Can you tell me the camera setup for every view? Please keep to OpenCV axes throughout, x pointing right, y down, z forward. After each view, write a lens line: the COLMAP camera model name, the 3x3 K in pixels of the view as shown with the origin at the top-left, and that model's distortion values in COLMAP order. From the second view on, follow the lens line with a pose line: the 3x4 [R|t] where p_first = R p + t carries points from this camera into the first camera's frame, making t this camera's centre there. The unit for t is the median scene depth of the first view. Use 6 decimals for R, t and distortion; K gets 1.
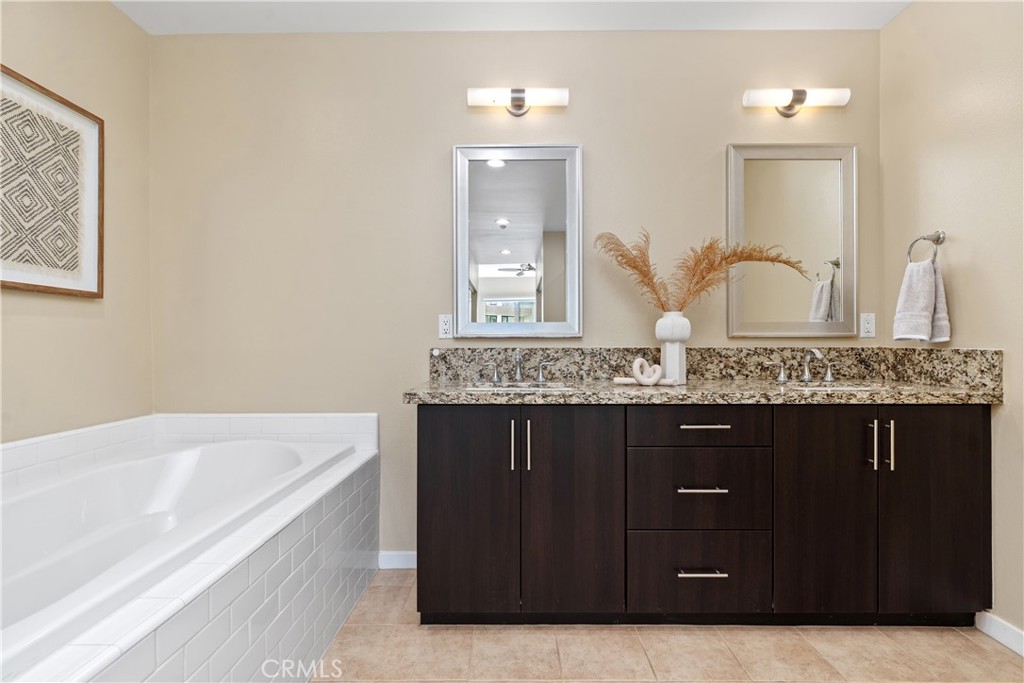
lens RADIAL K [[500.8, 0, 511.5], [0, 500.8, 341.9], [0, 0, 1]] dist [0.004191, 0.000410]
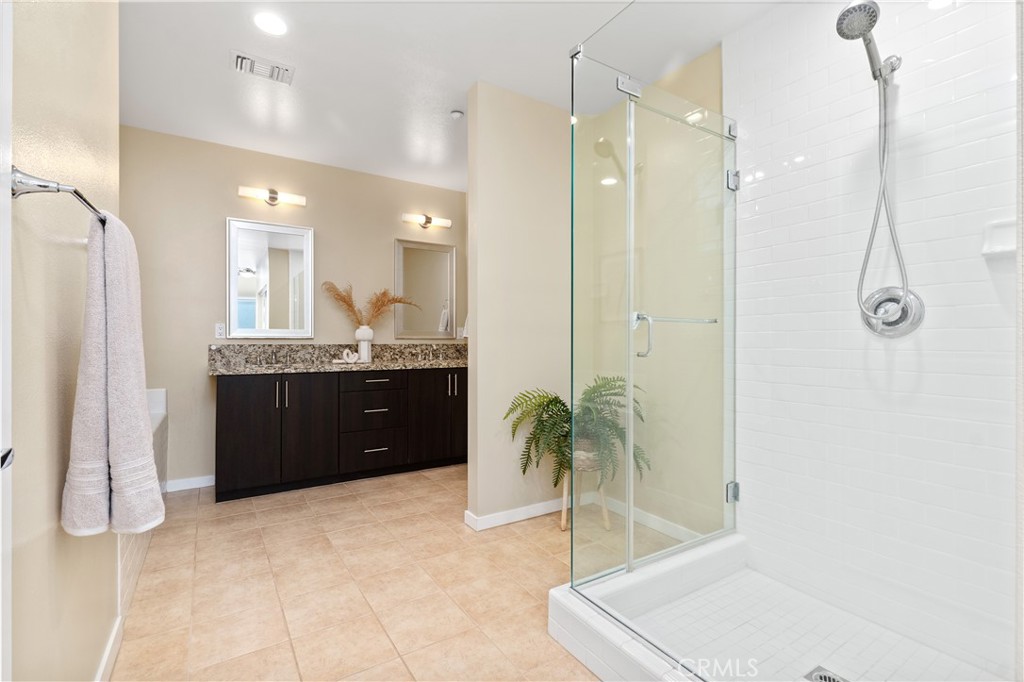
lens RADIAL K [[470.5, 0, 513.0], [0, 470.5, 341.2], [0, 0, 1]] dist [0.007399, -0.000444]
pose [[0.840809, 0.001903, 0.541328, -0.167983], [-0.003292, 0.999993, 0.001597, -0.003958], [-0.541321, -0.003125, 0.840810, -0.779040]]
